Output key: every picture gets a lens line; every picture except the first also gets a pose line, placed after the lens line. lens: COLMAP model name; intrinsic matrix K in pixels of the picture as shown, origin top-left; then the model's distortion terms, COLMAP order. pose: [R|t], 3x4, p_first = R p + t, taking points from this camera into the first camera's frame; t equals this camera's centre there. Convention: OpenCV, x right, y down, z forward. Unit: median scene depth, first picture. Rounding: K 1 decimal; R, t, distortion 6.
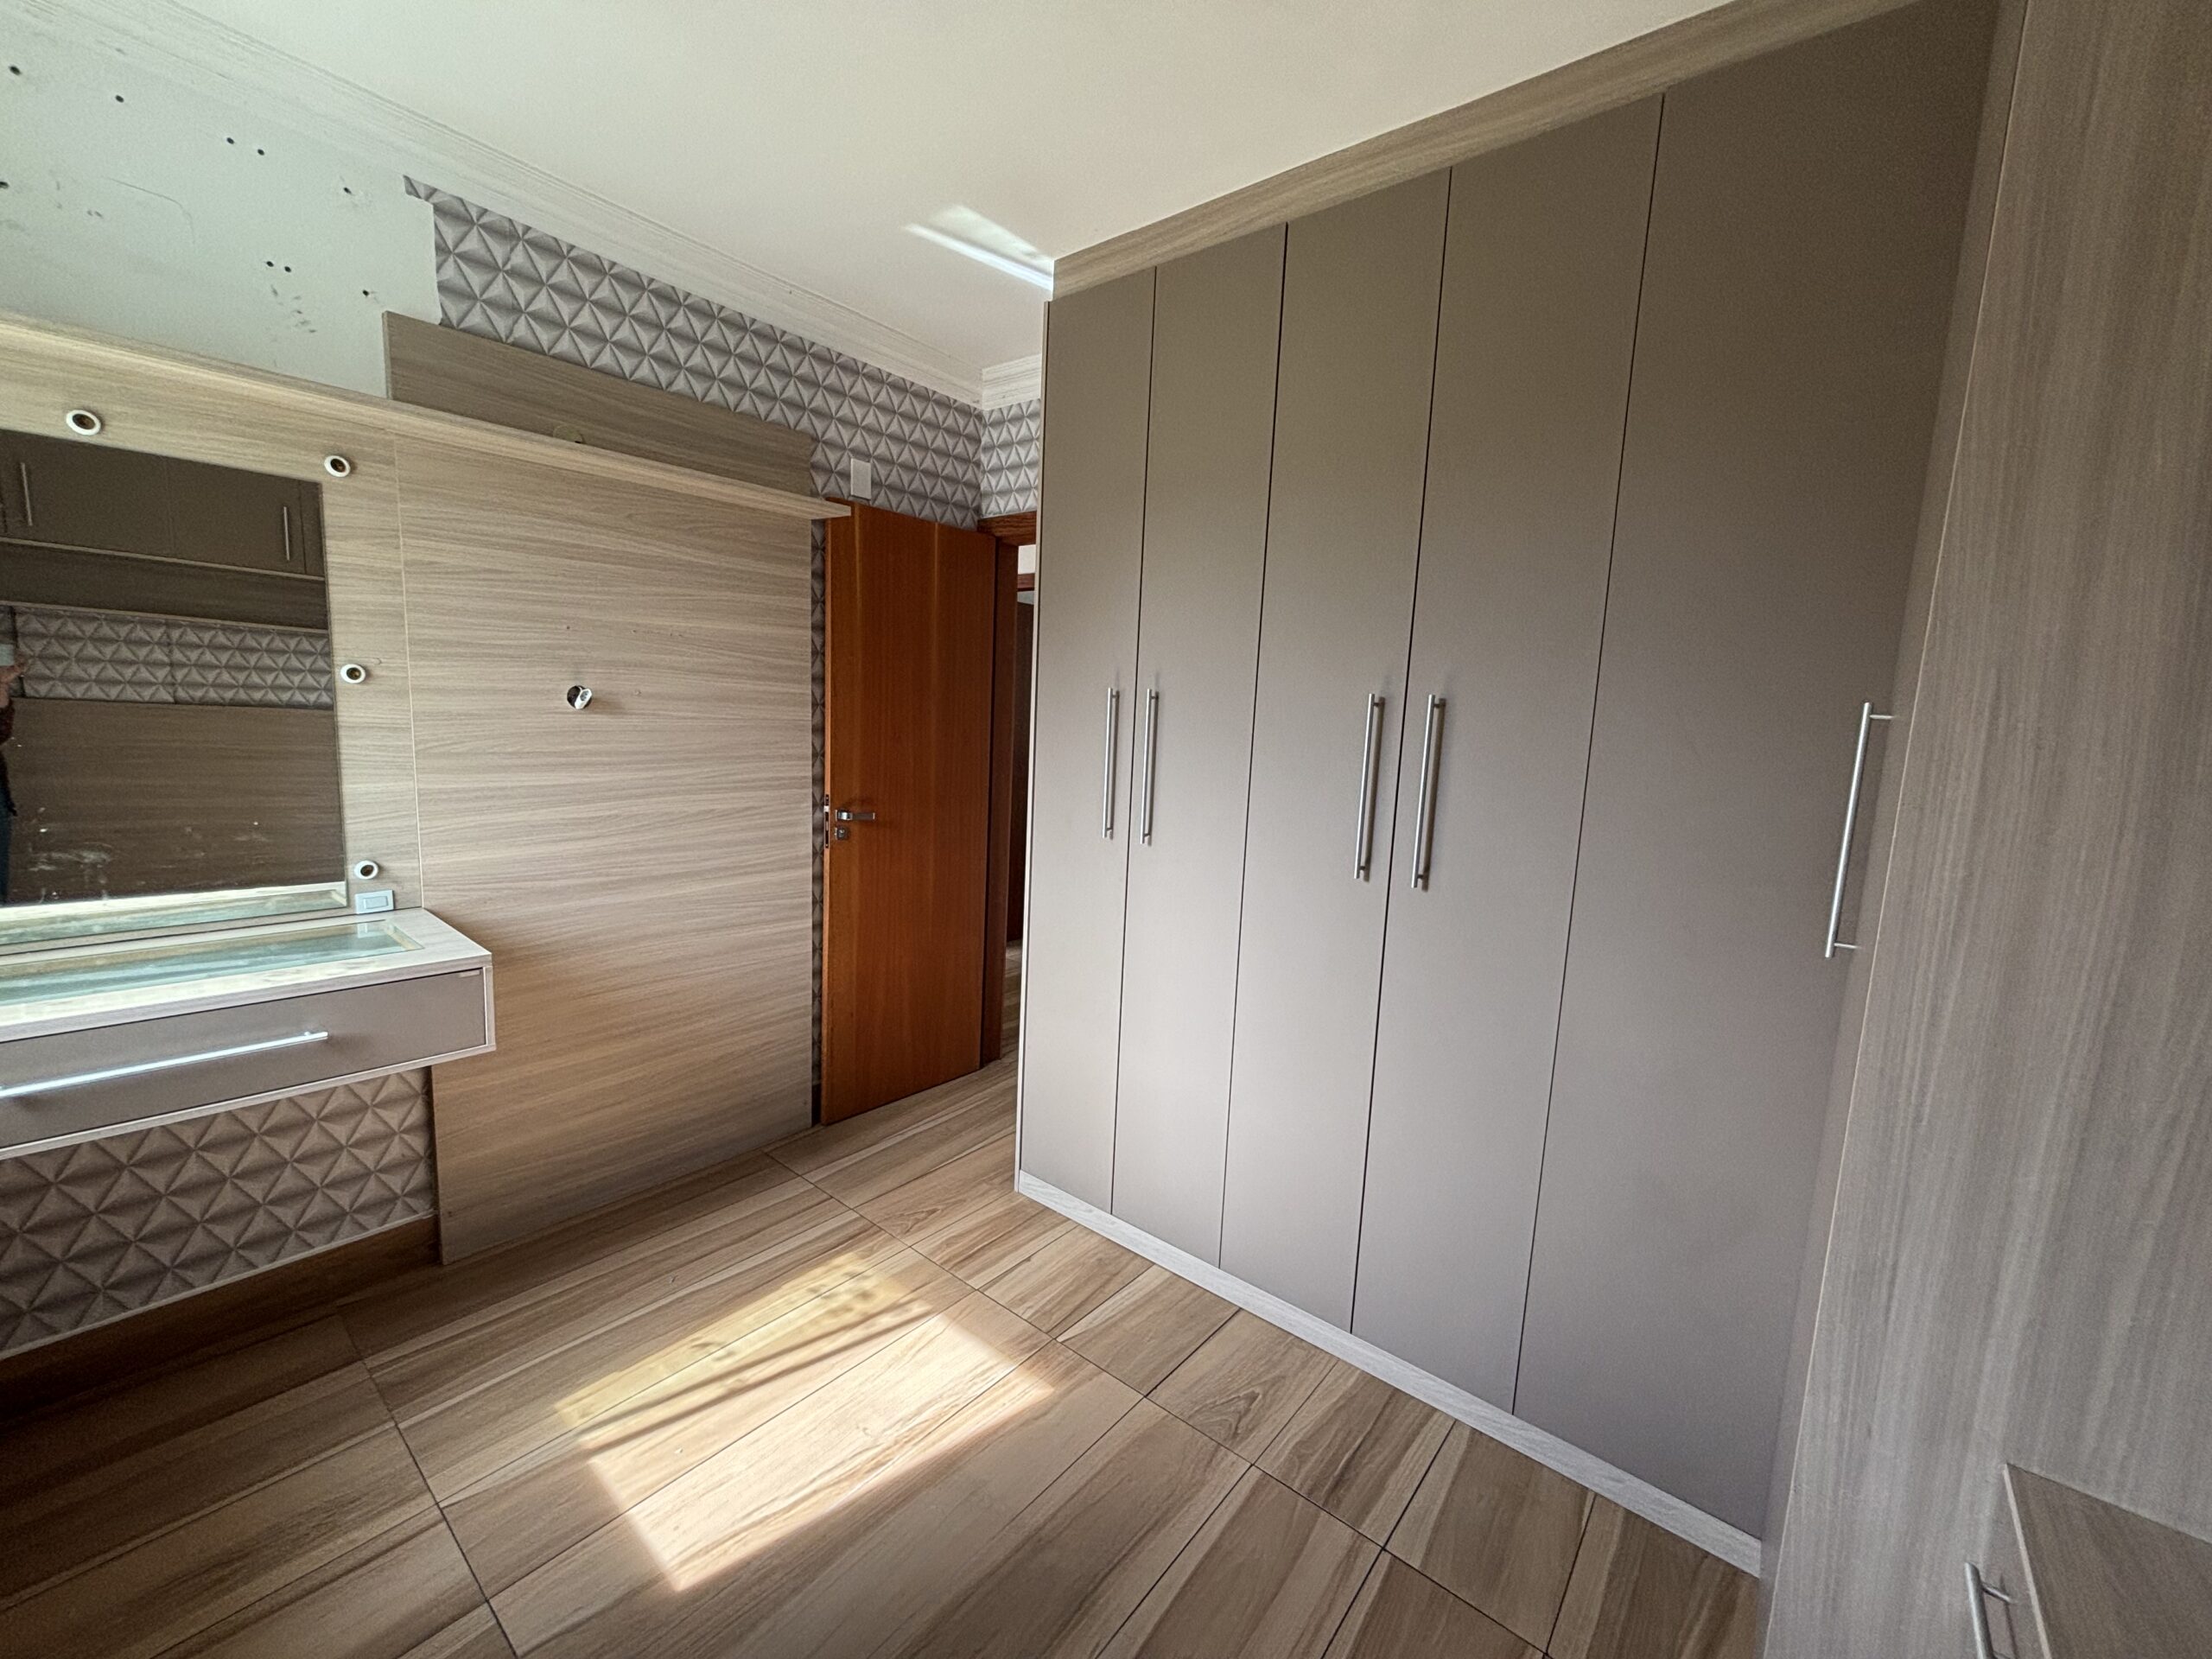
lens RADIAL K [[895.8, 0, 1099.4], [0, 895.8, 829.2], [0, 0, 1]] dist [0.002186, 0.000214]
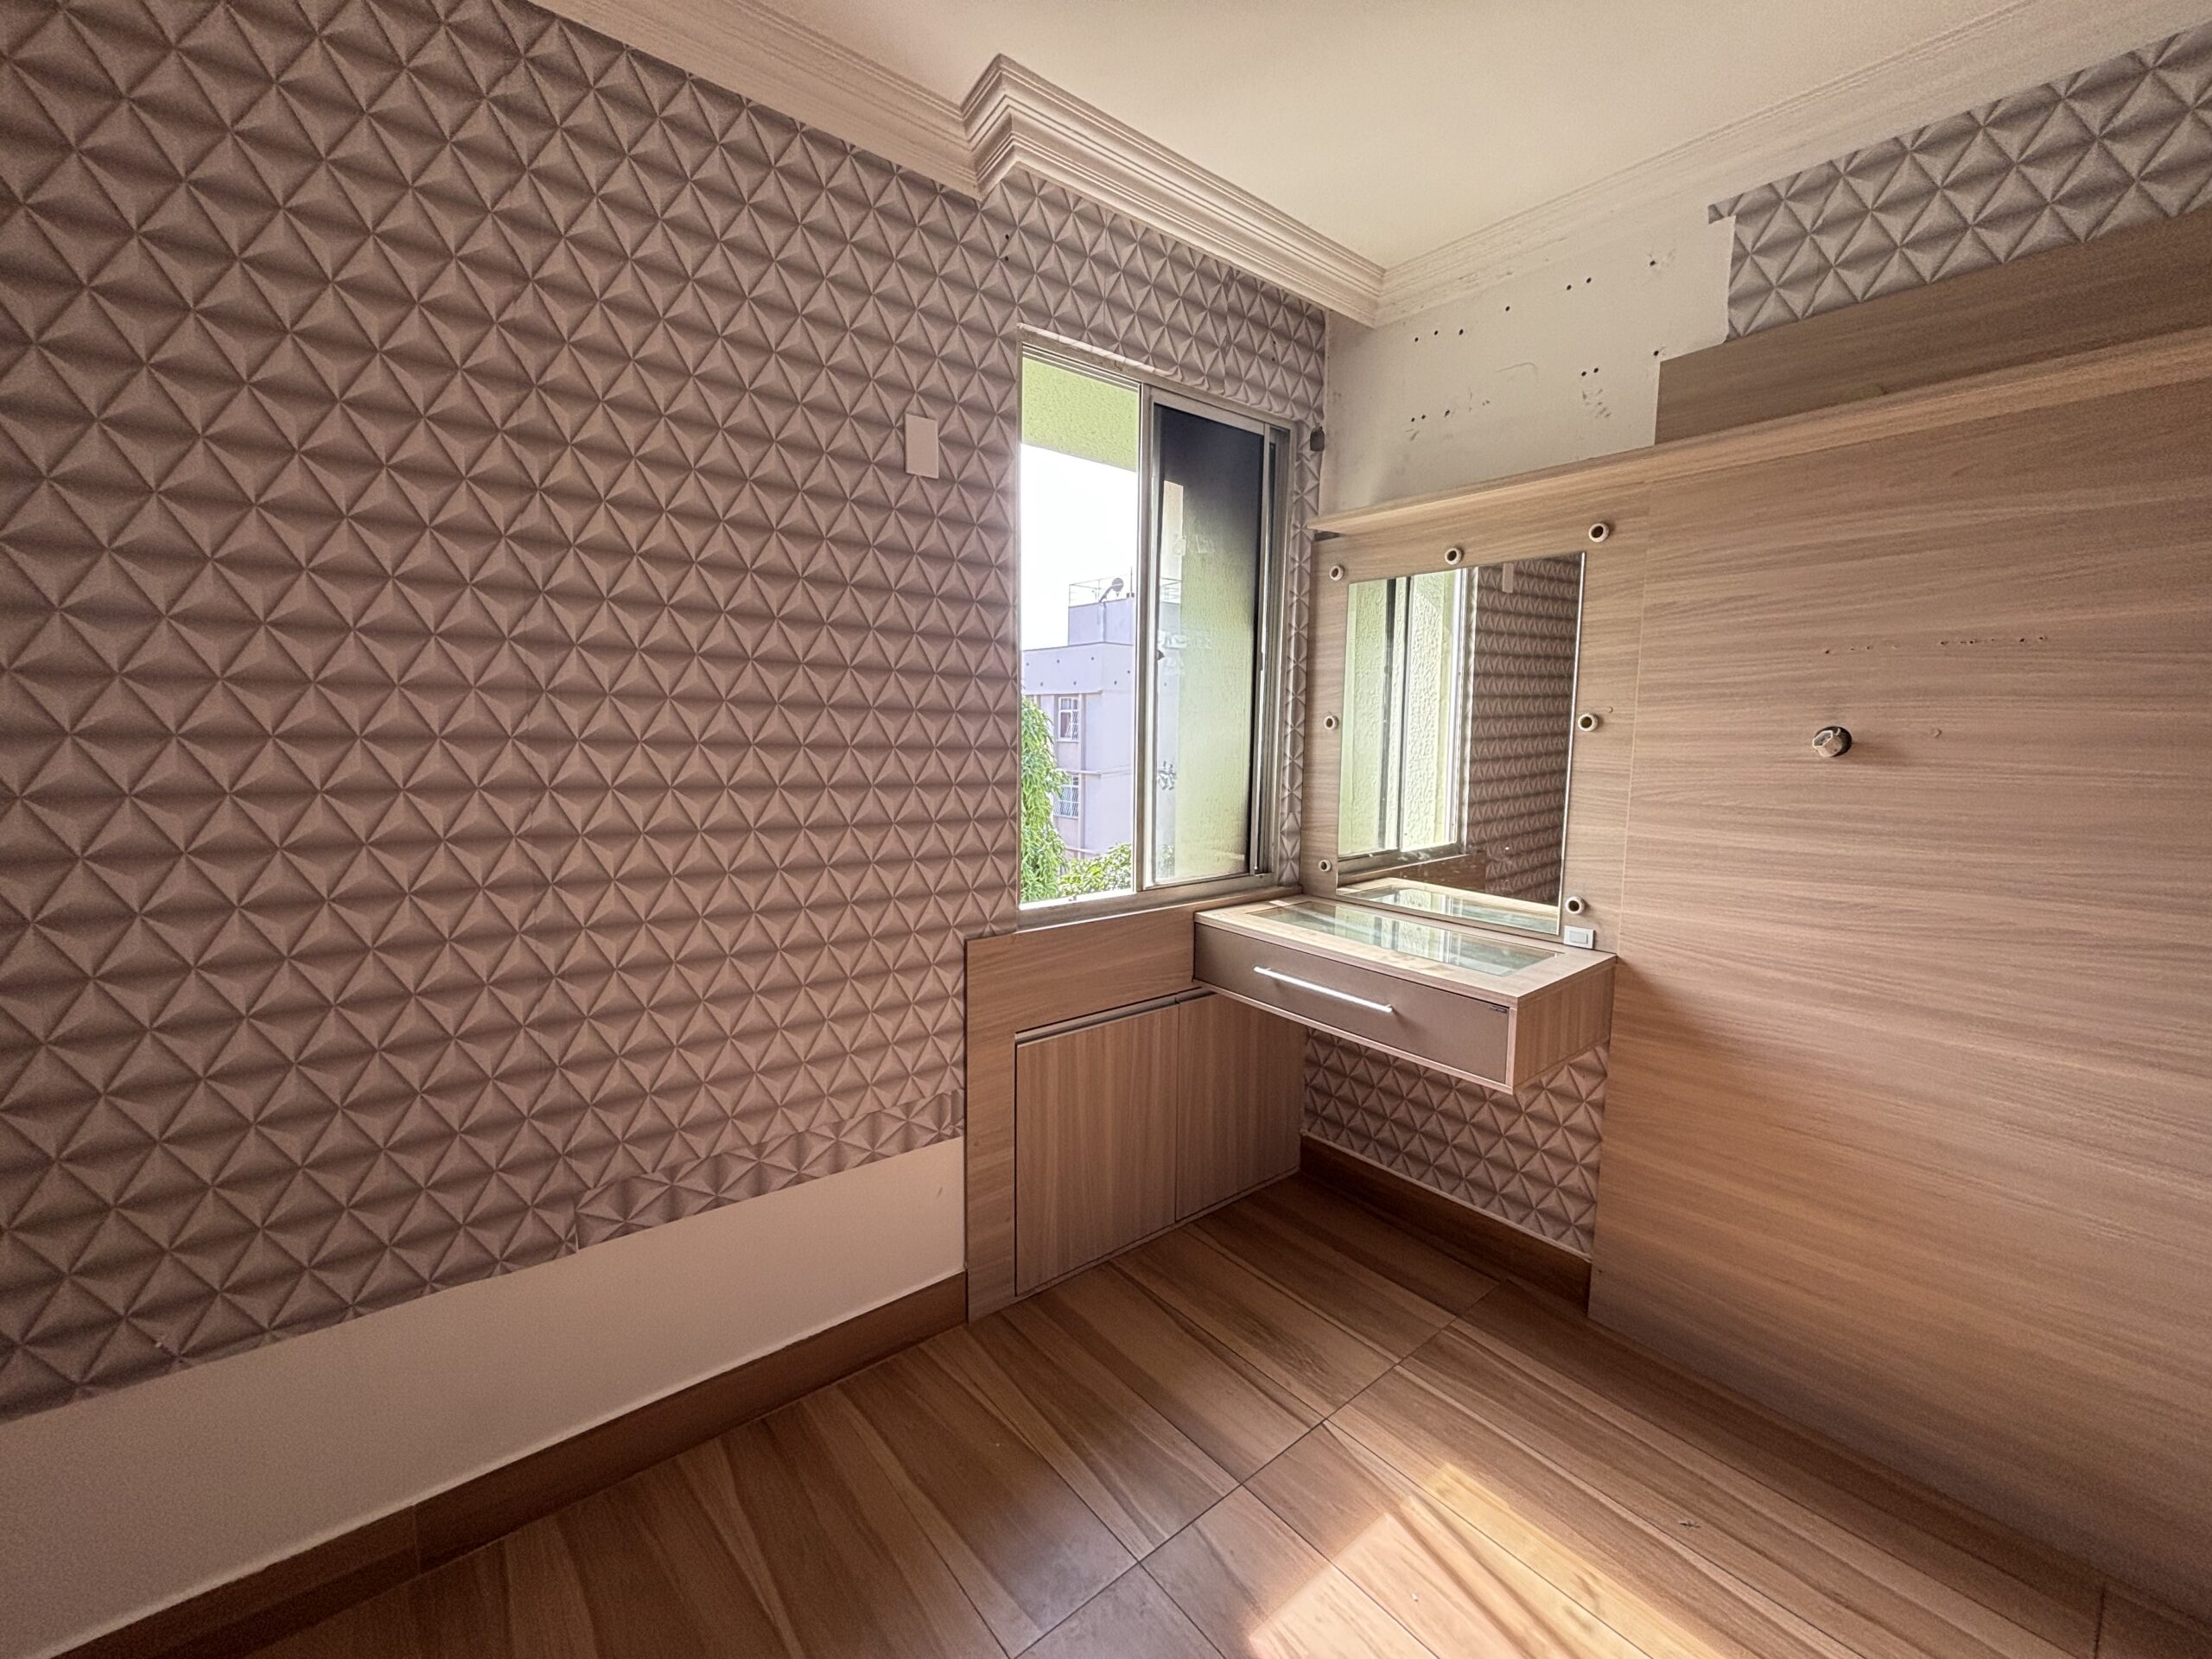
lens RADIAL K [[895.8, 0, 1102.5], [0, 895.8, 827.6], [0, 0, 1]] dist [0.002186, 0.000214]
pose [[-0.195179, 0.067399, -0.978449, 0.330531], [-0.149661, 0.983906, 0.097629, -0.065404], [0.969281, 0.165491, -0.181951, 0.633039]]
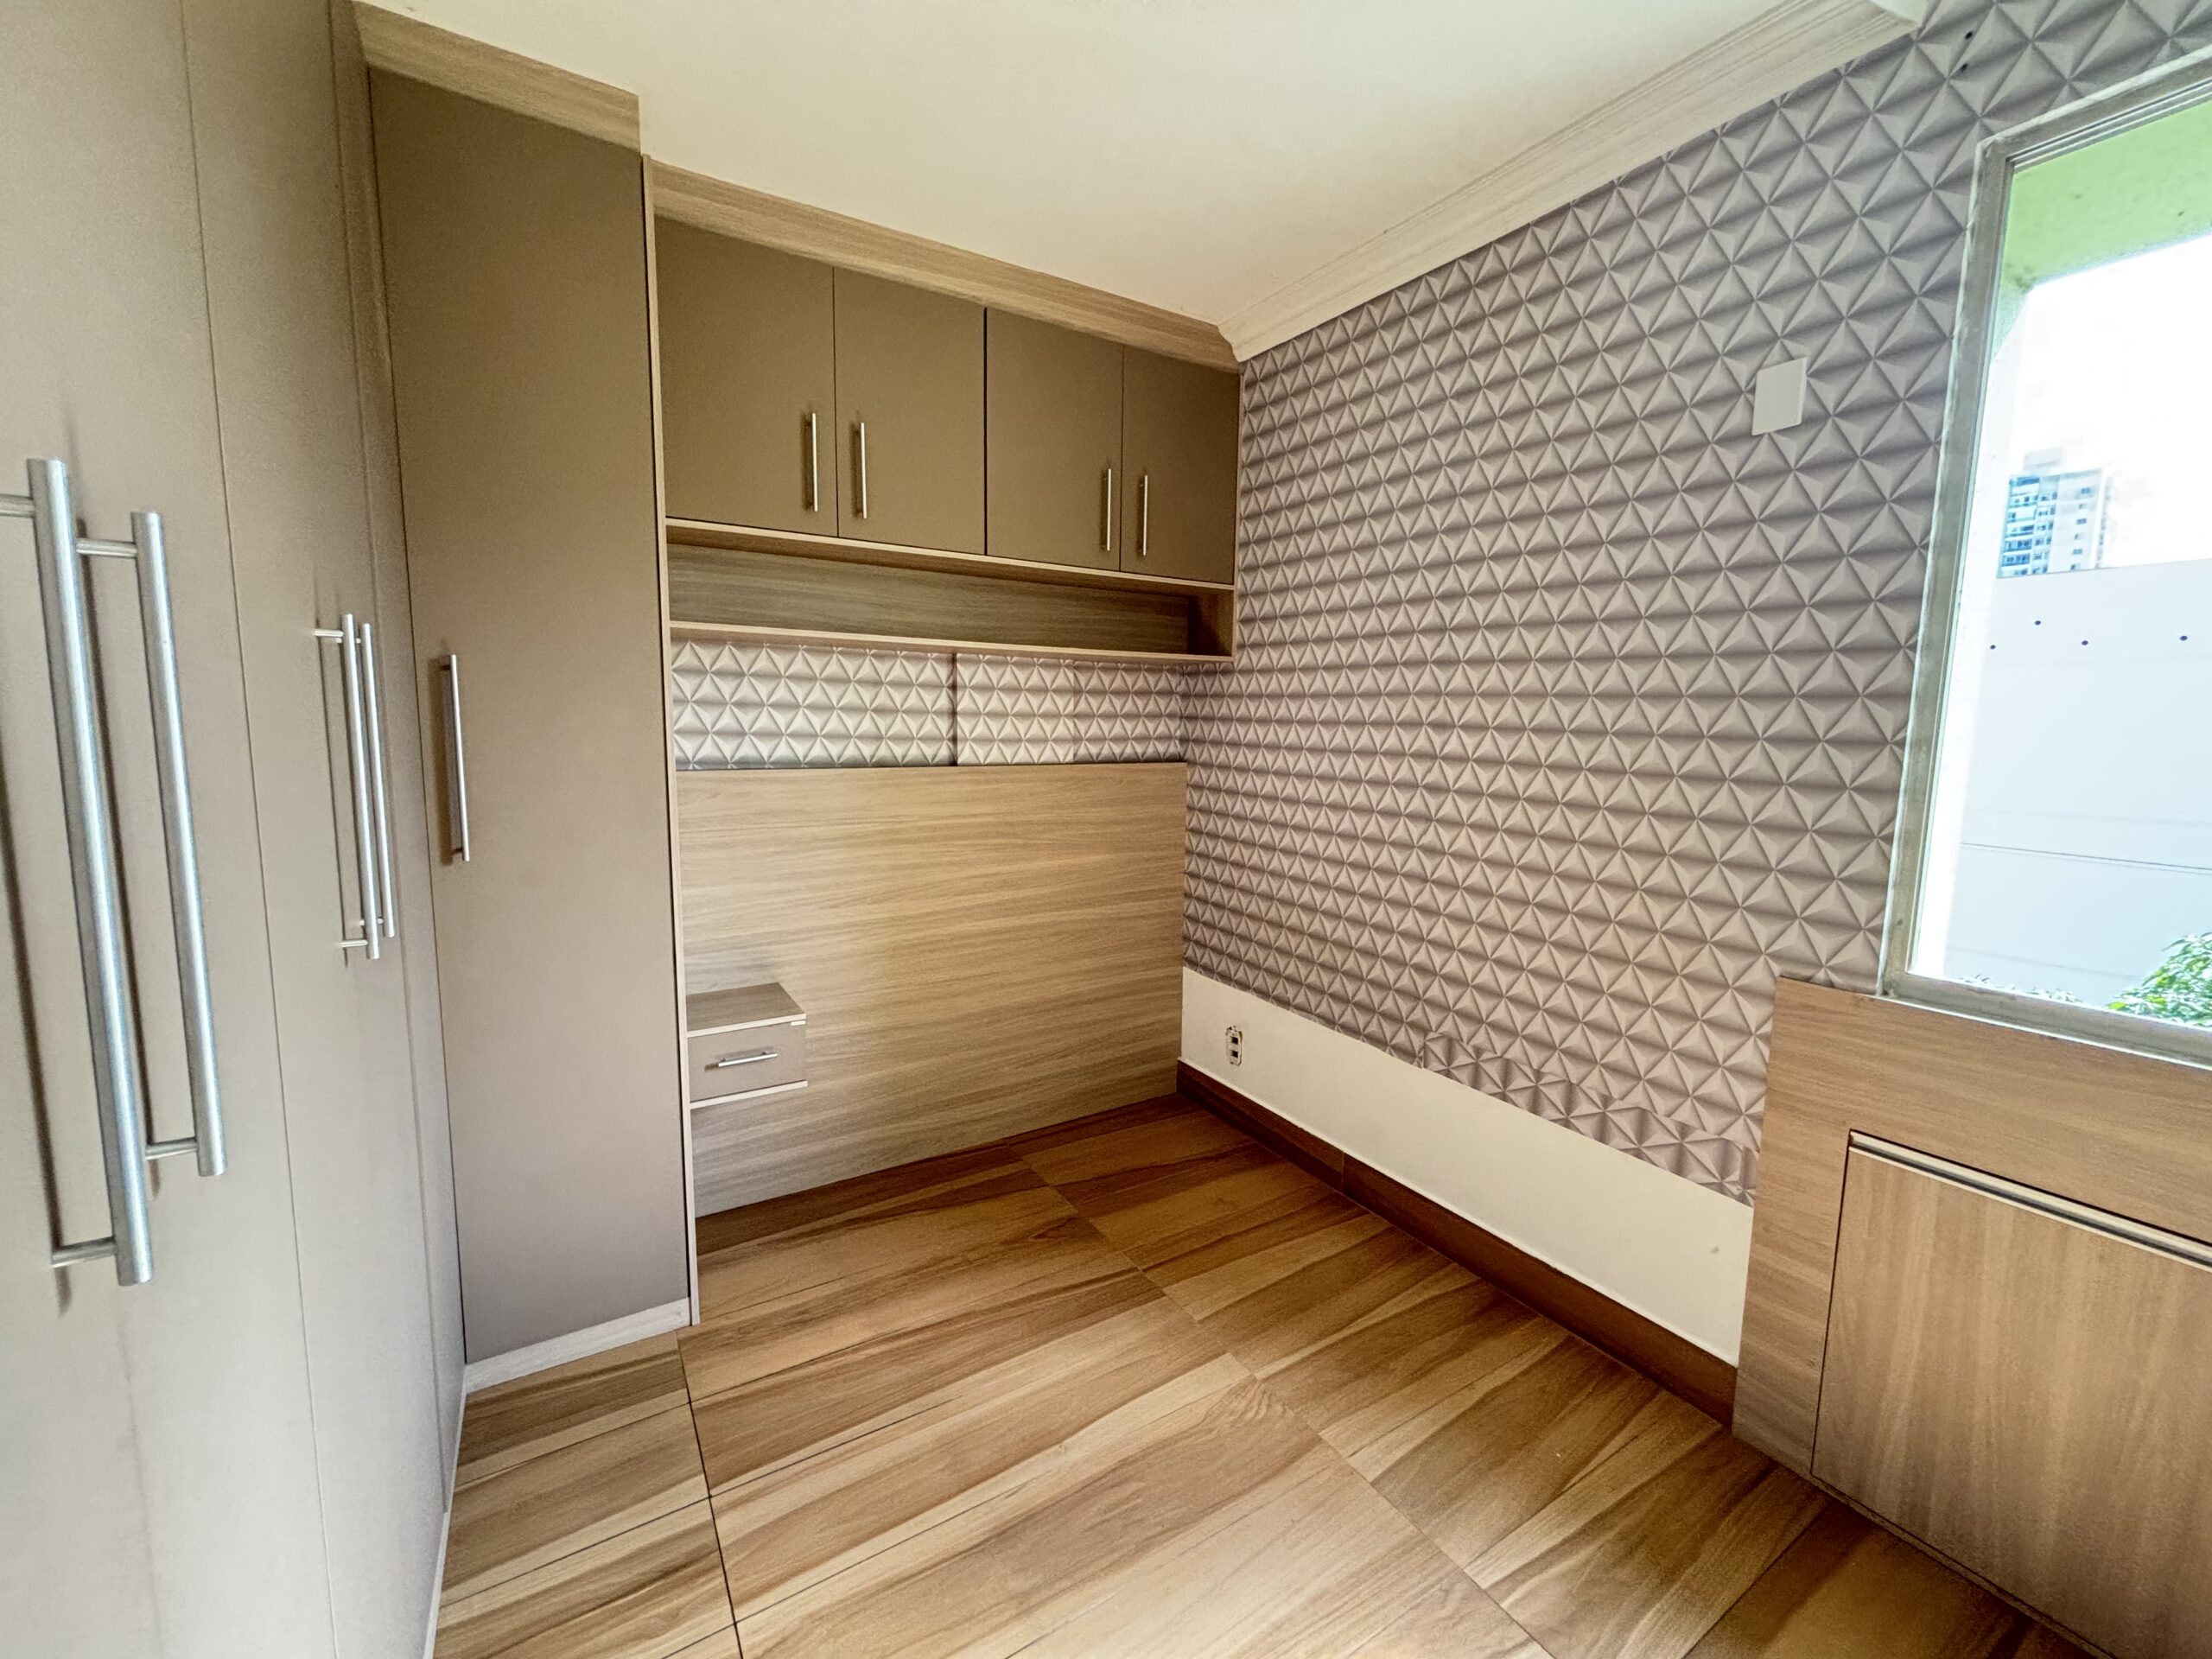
lens RADIAL K [[895.8, 0, 1107.5], [0, 895.8, 822.8], [0, 0, 1]] dist [0.002186, 0.000214]
pose [[-0.947498, -0.088185, 0.307360, -0.274600], [-0.008480, 0.967811, 0.251533, -0.160453], [-0.319648, 0.235721, -0.917748, 1.253374]]
